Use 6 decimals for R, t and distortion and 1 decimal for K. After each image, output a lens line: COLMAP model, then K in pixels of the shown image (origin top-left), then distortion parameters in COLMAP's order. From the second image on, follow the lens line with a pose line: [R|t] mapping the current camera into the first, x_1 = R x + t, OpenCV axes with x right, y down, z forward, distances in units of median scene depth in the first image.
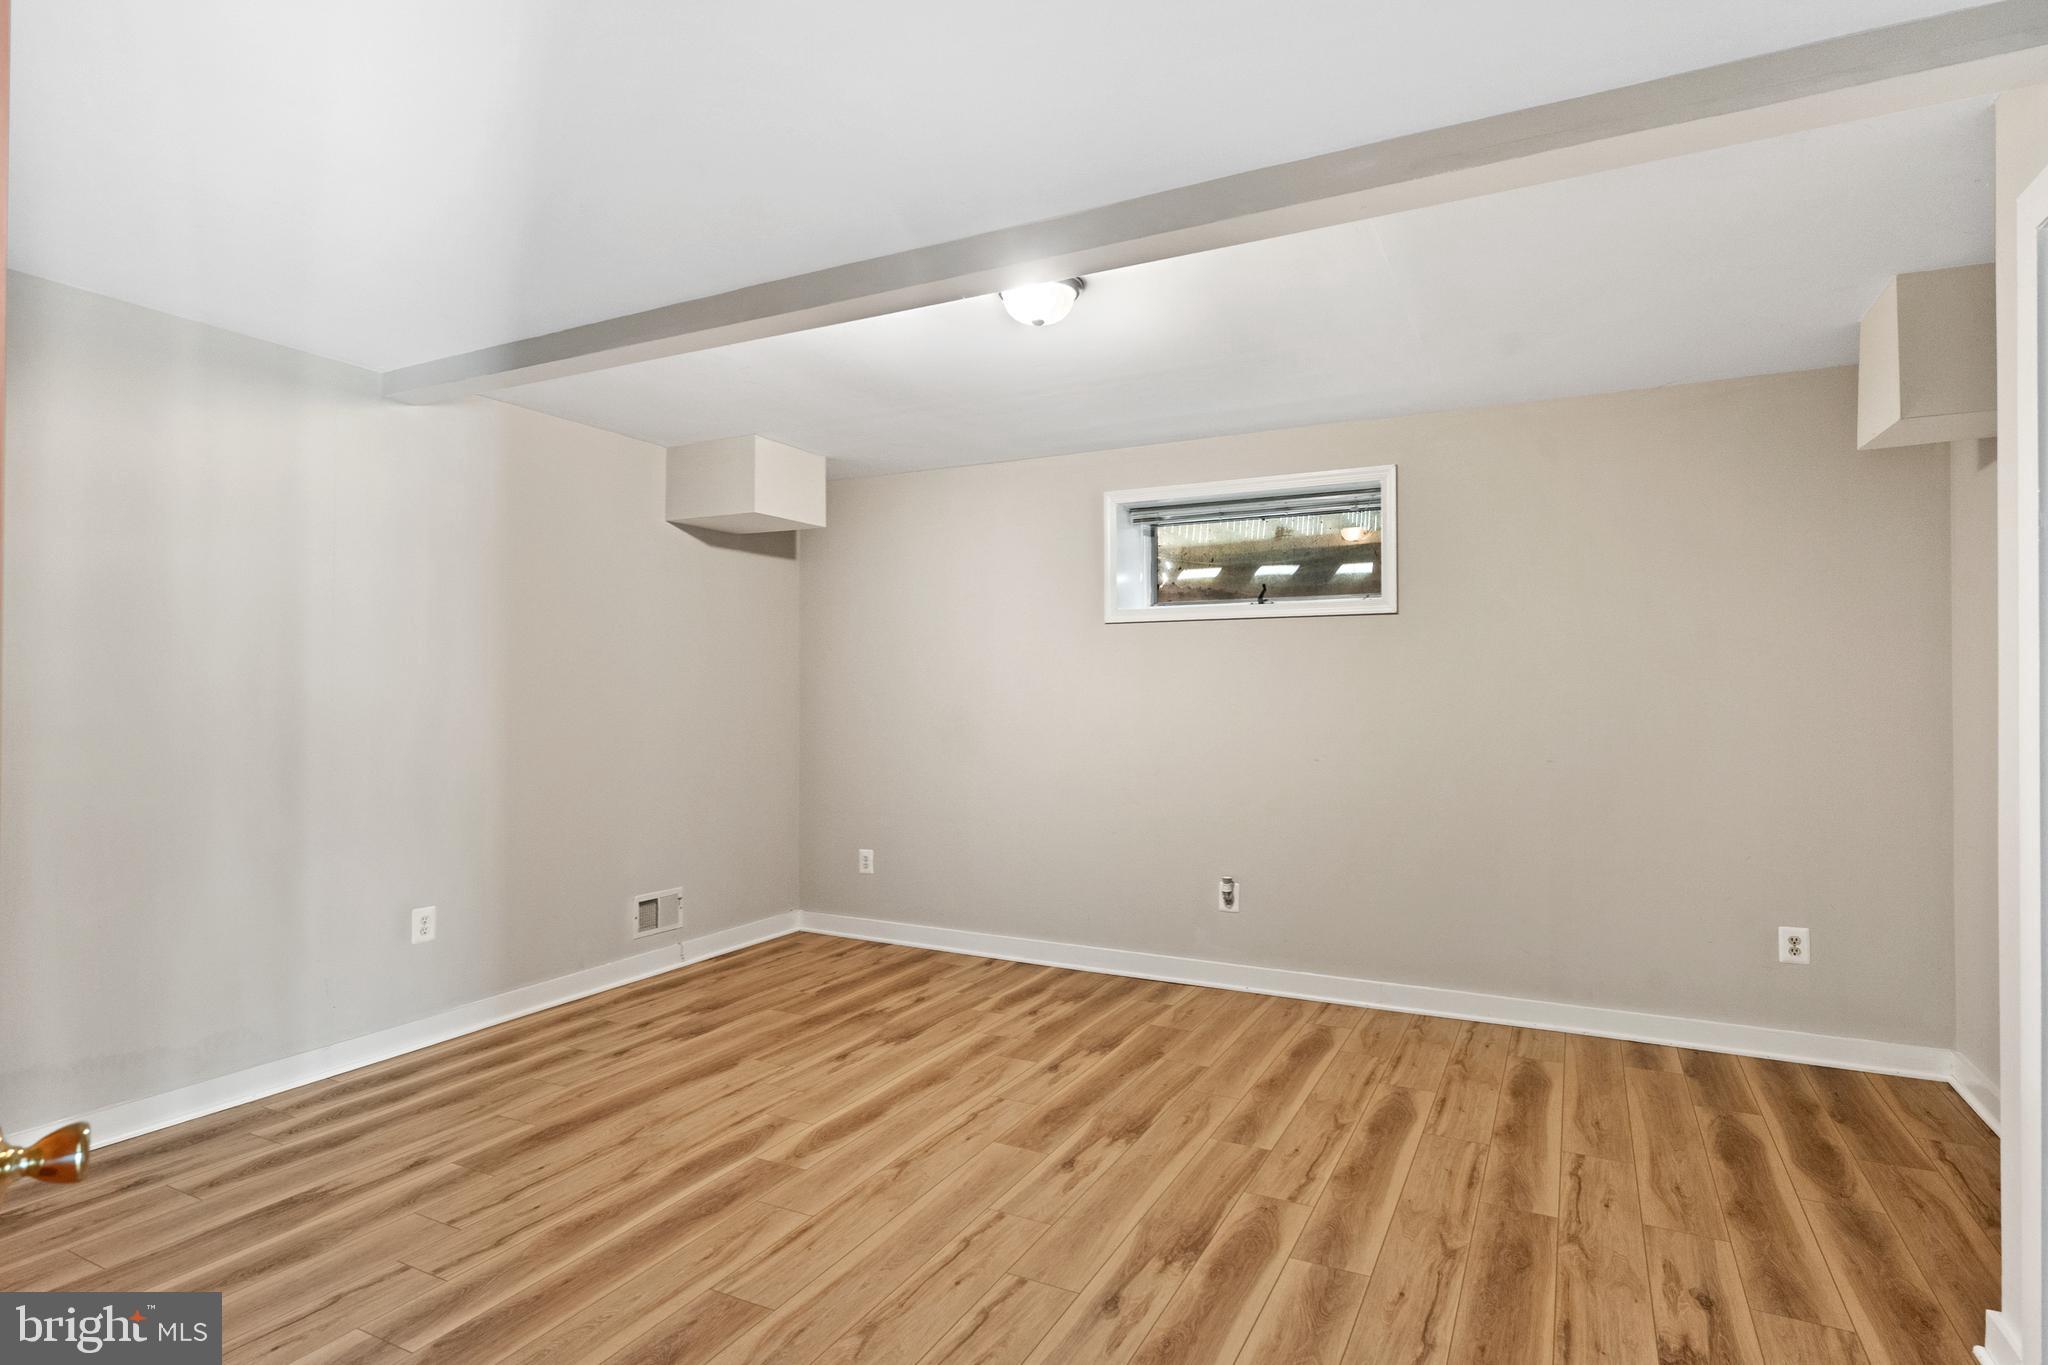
lens RADIAL K [[1046.0, 0, 1019.1], [0, 1046.0, 689.8], [0, 0, 1]] dist [0.002357, 0.000452]
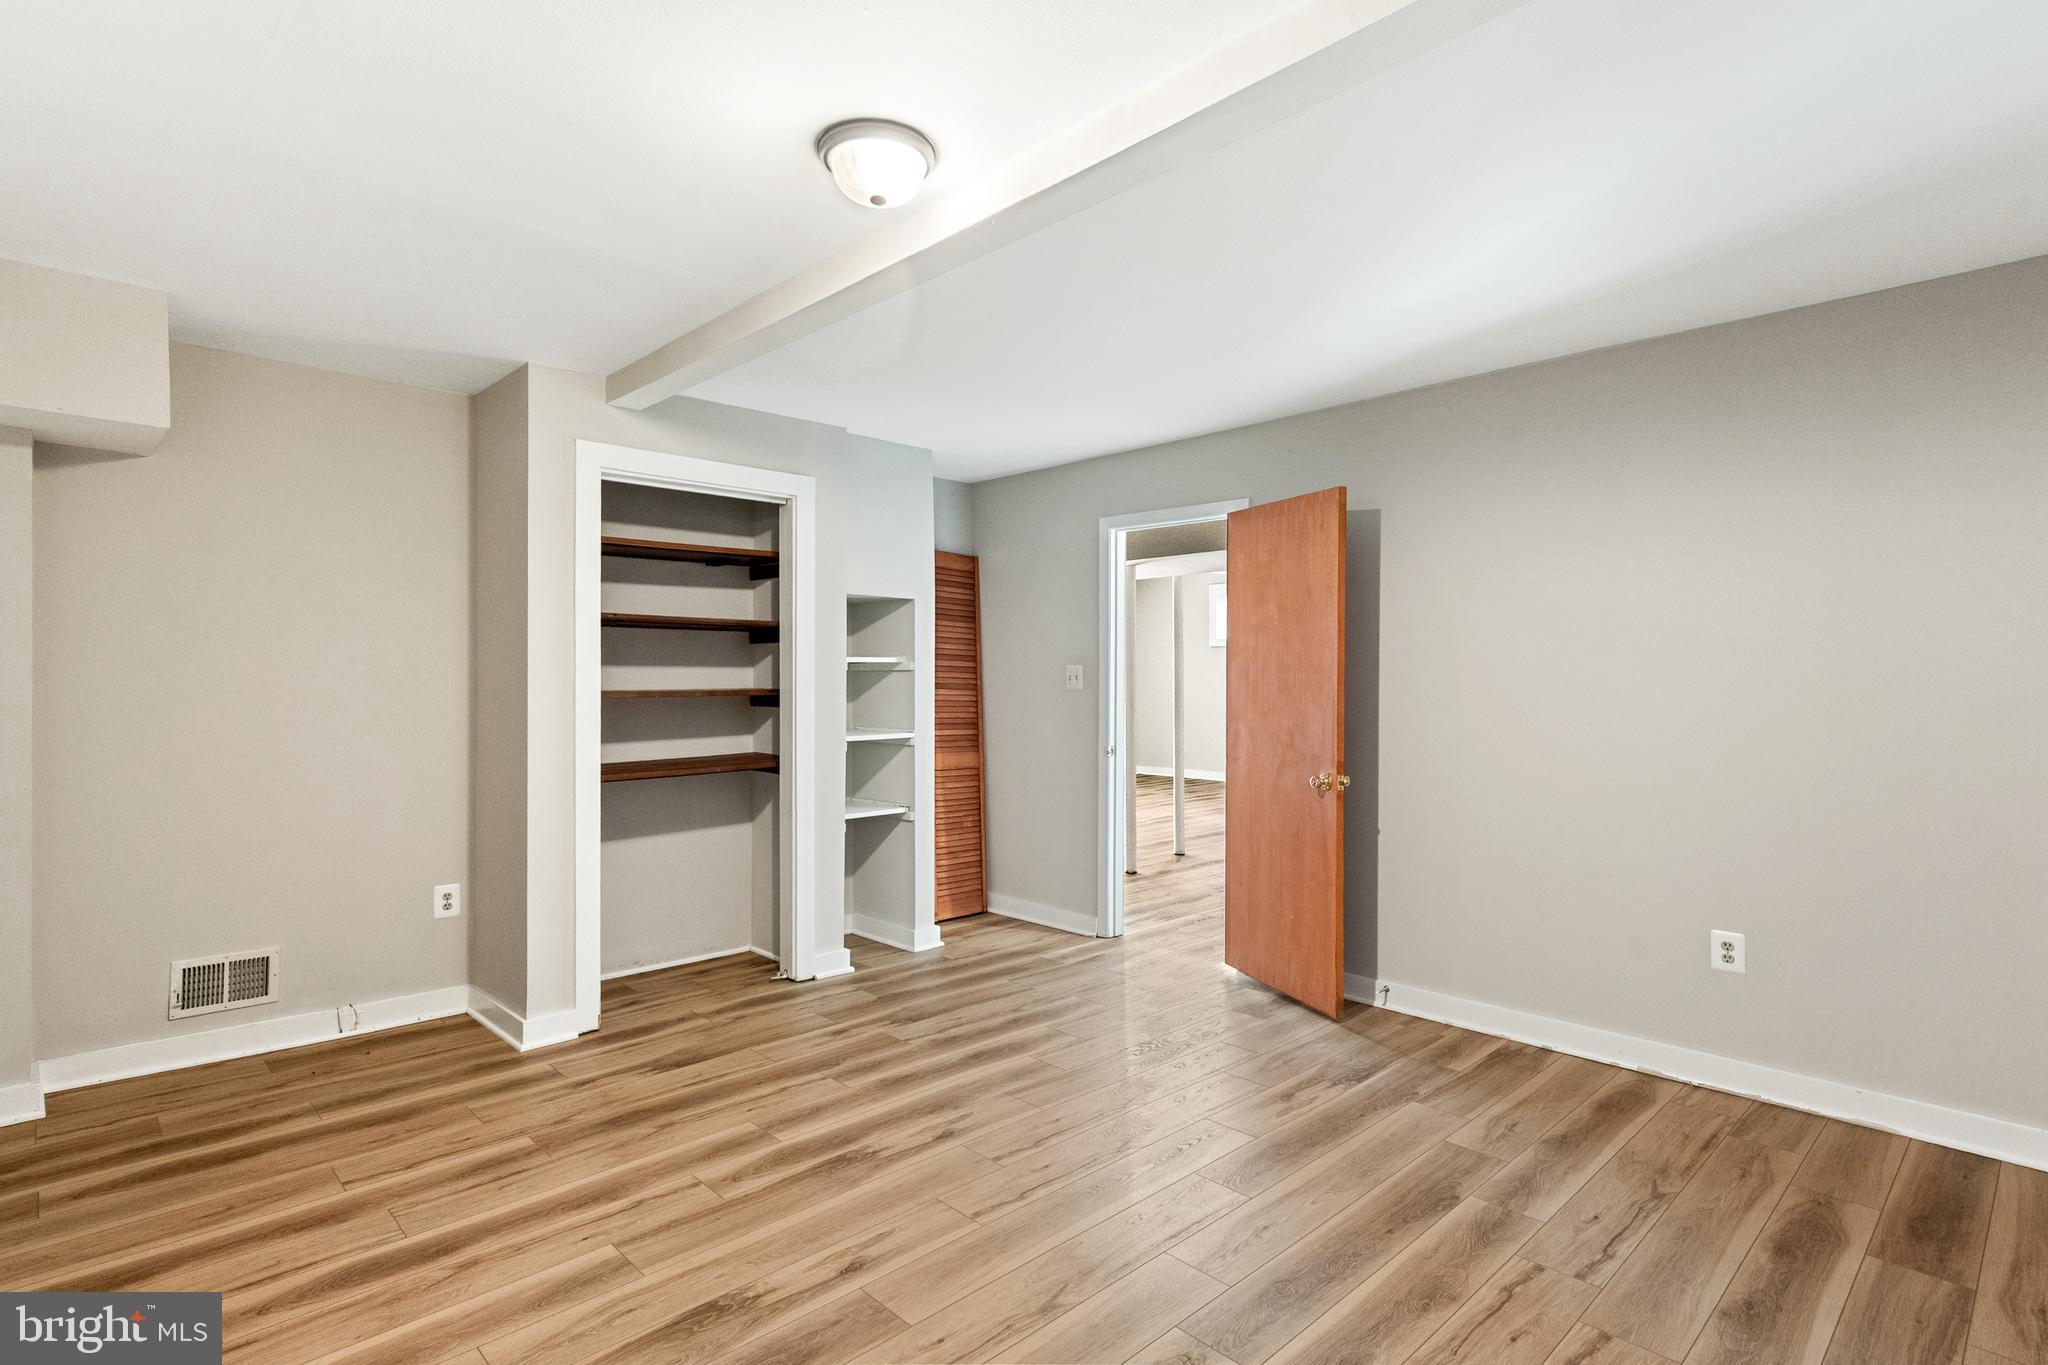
lens RADIAL K [[1046.0, 0, 1024.5], [0, 1046.0, 681.8], [0, 0, 1]] dist [0.002357, 0.000452]
pose [[-0.950134, 0.001910, 0.311836, -0.367421], [-0.000114, 0.999979, -0.006473, 0.006458], [-0.311842, -0.006186, -0.950114, 1.915287]]
